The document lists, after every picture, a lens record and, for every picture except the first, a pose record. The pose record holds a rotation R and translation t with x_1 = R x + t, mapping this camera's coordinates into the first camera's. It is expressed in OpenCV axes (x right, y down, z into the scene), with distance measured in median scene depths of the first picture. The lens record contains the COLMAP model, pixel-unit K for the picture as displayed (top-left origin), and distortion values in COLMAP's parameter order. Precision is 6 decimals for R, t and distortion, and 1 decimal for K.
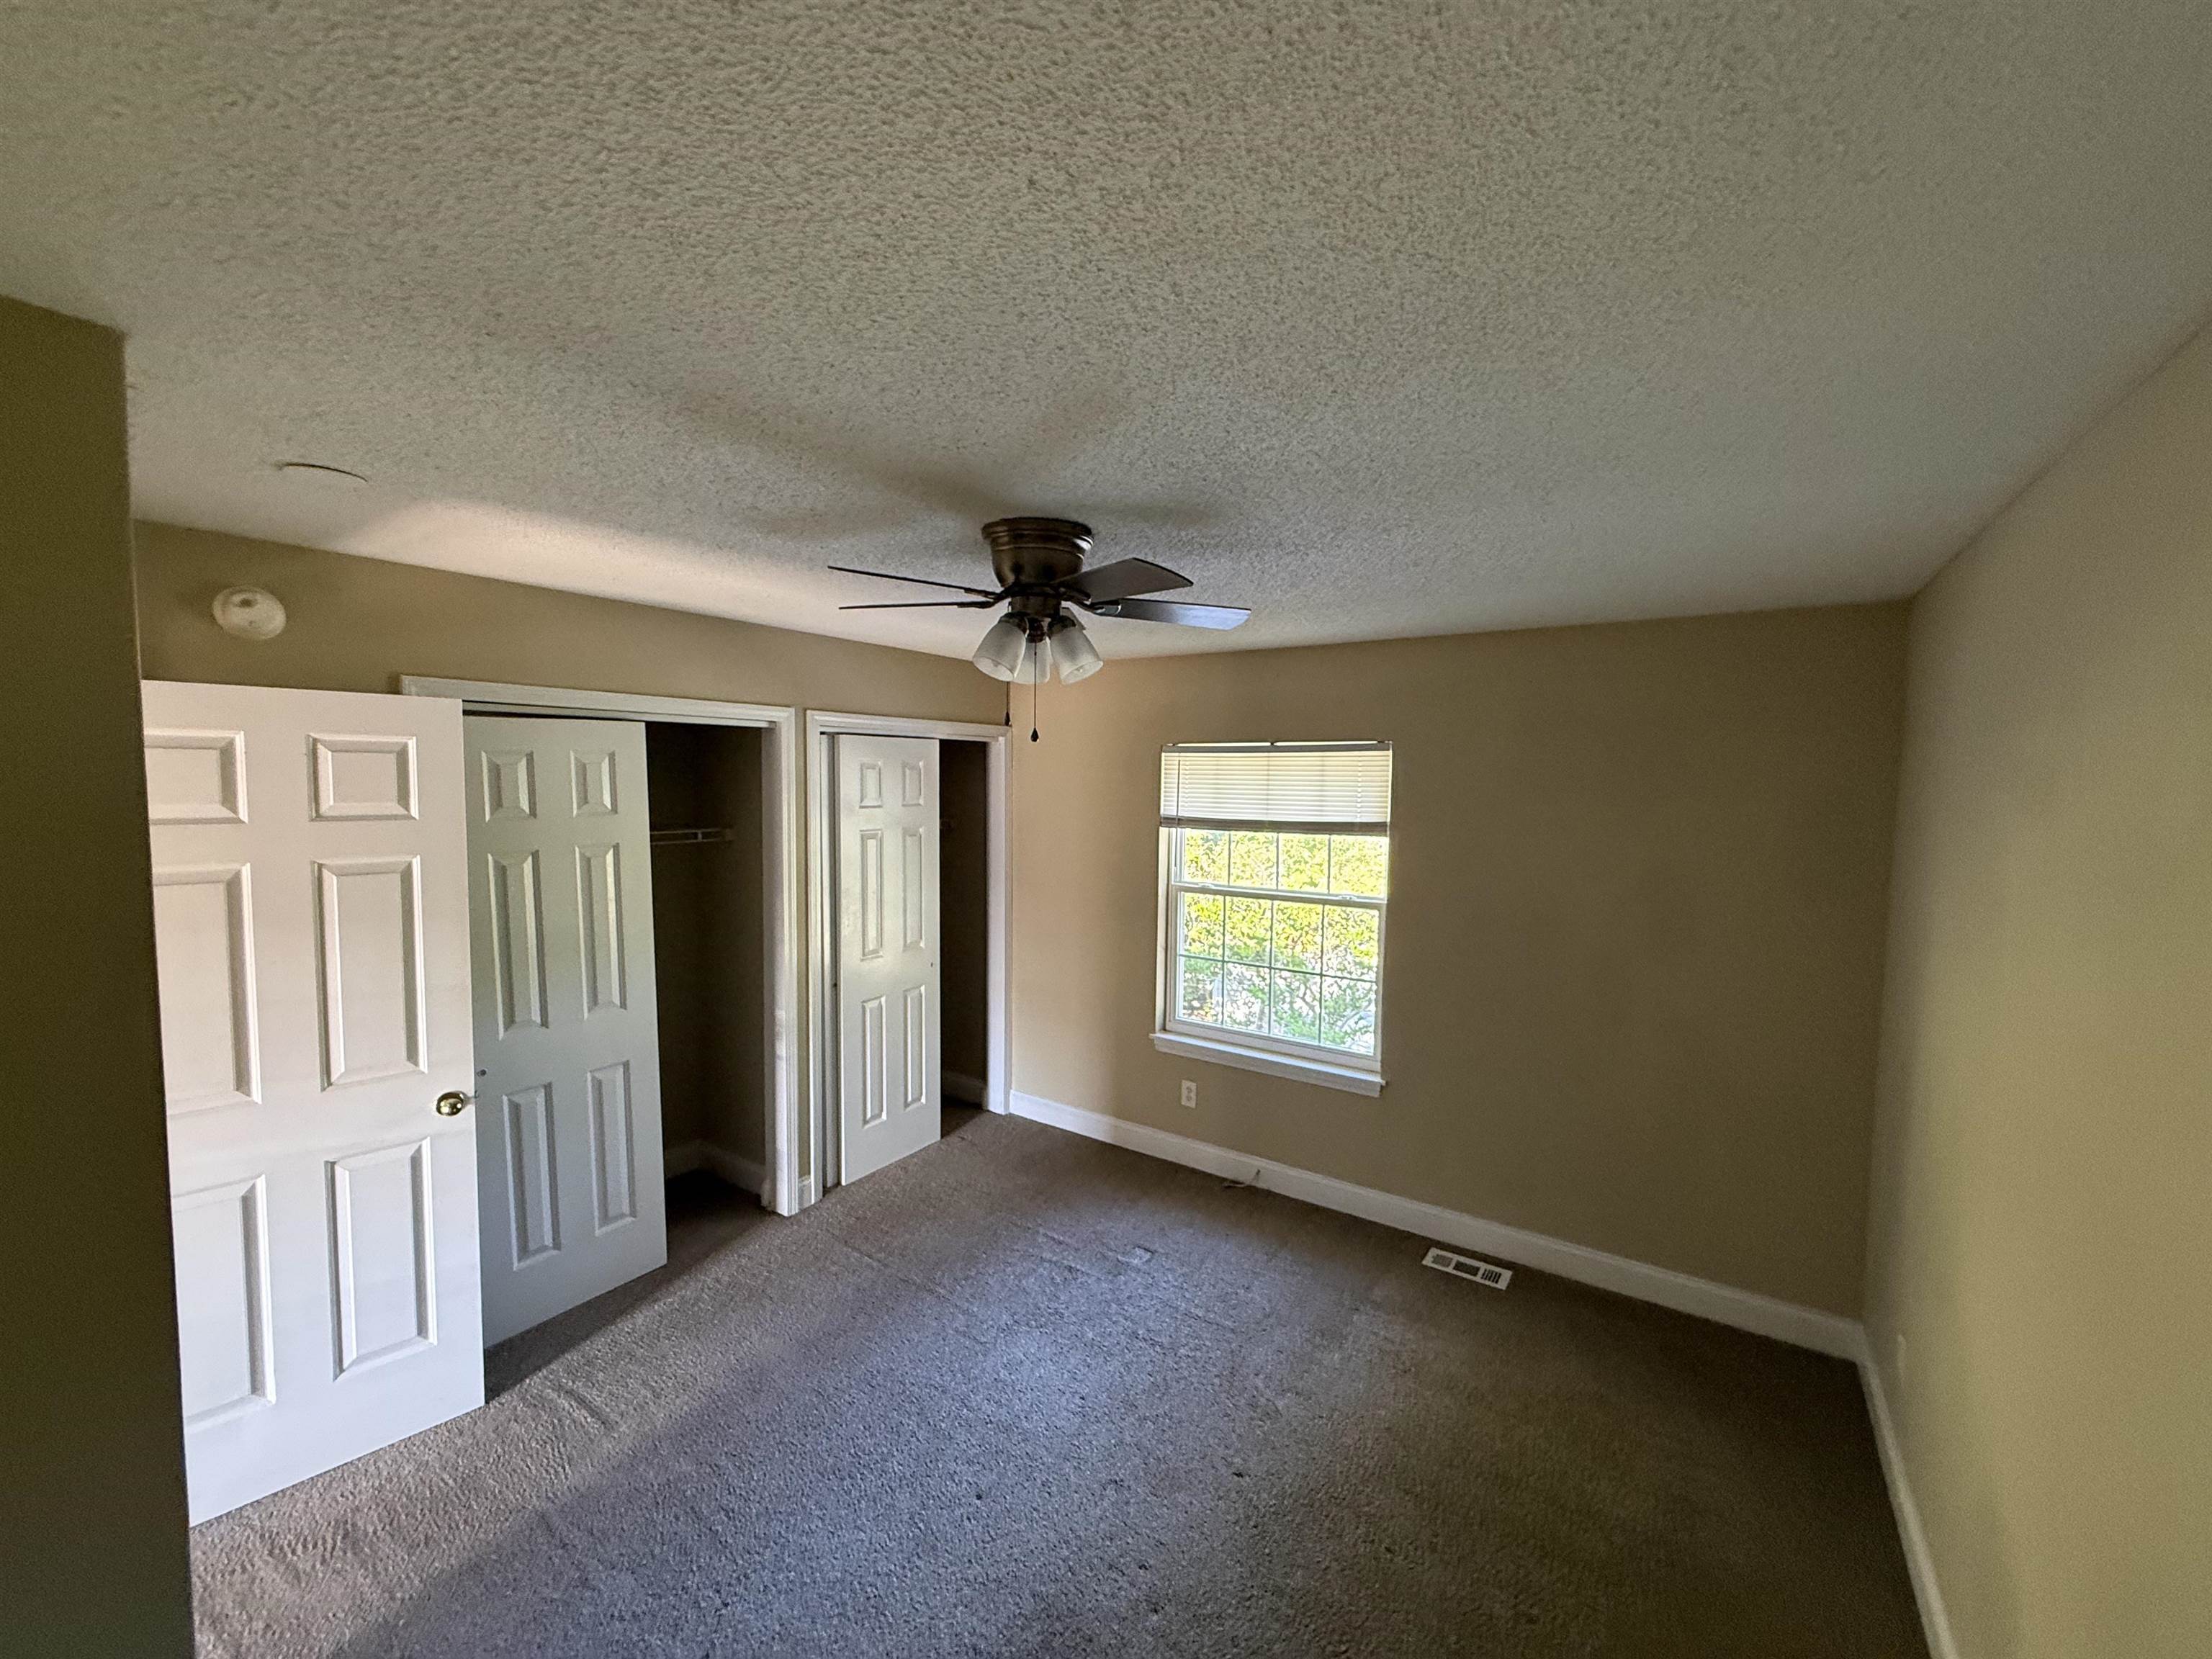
lens RADIAL K [[877.5, 0, 1109.3], [0, 877.5, 829.2], [0, 0, 1]] dist [0.002312, 0.000029]
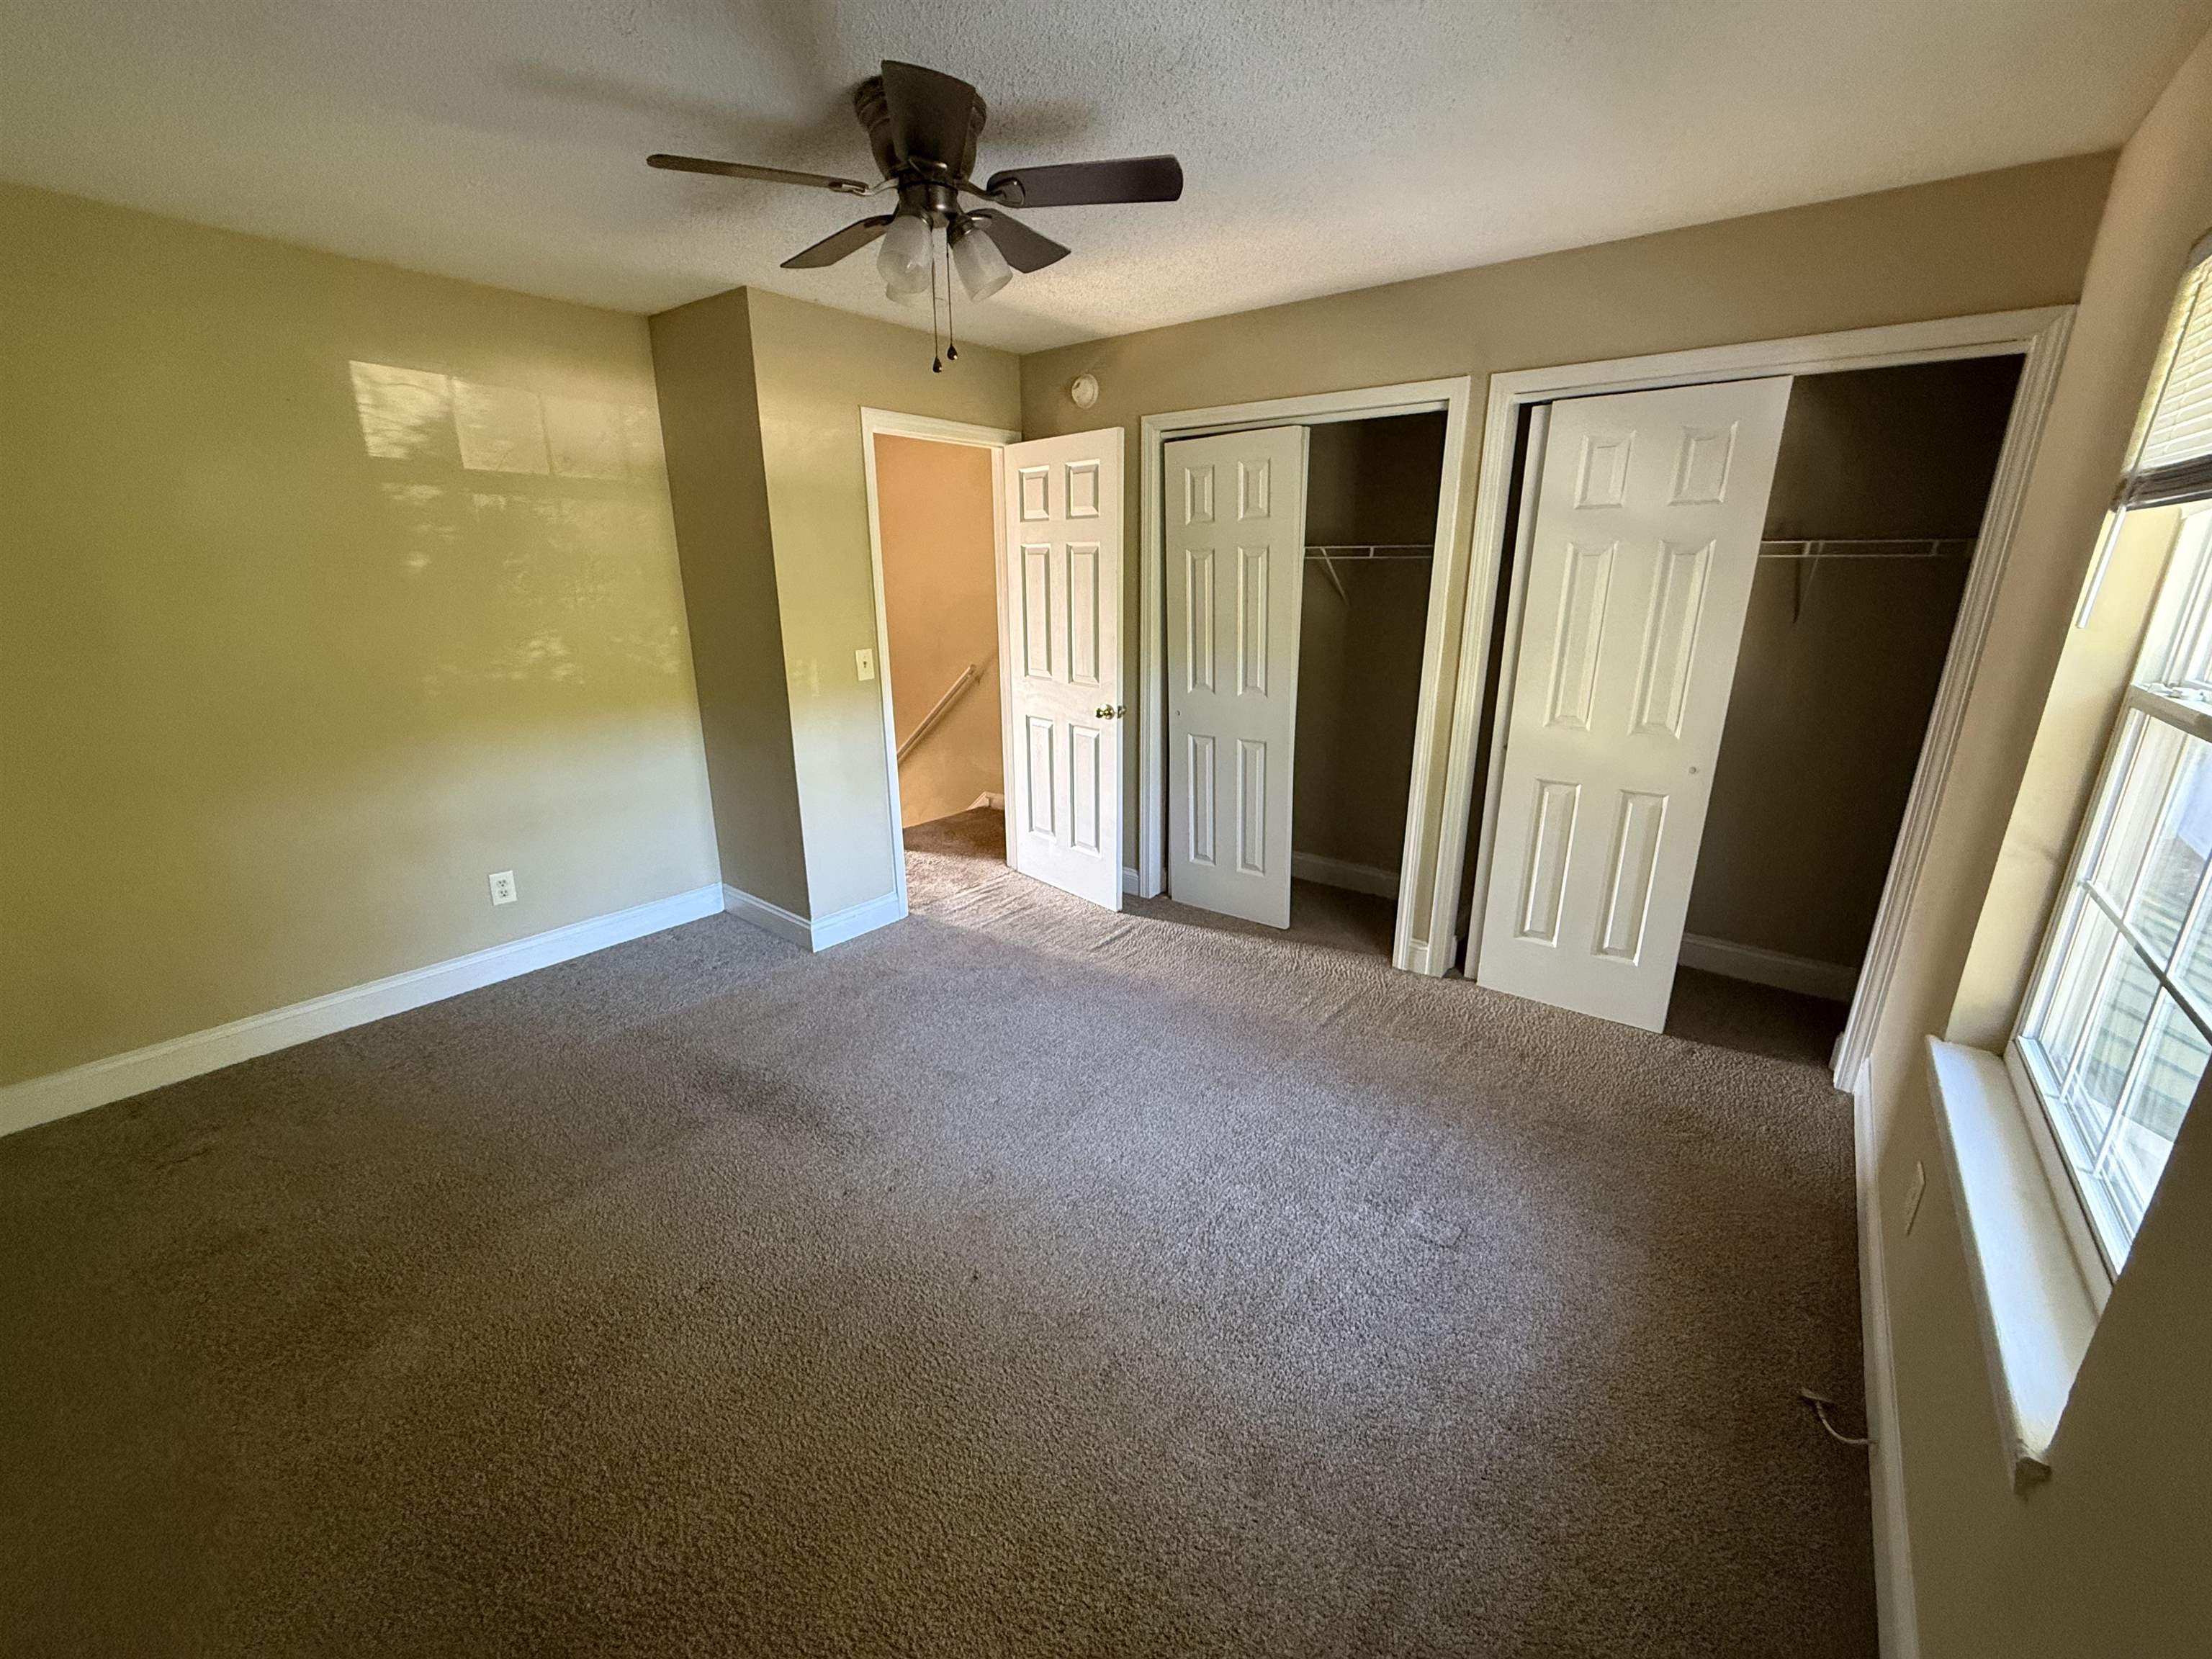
lens RADIAL K [[877.5, 0, 1109.3], [0, 877.5, 829.2], [0, 0, 1]] dist [0.002312, 0.000029]
pose [[-0.058023, 0.271255, -0.960757, 0.614060], [-0.065095, 0.959303, 0.274775, 0.066842], [0.996191, 0.078484, -0.038005, 0.839759]]
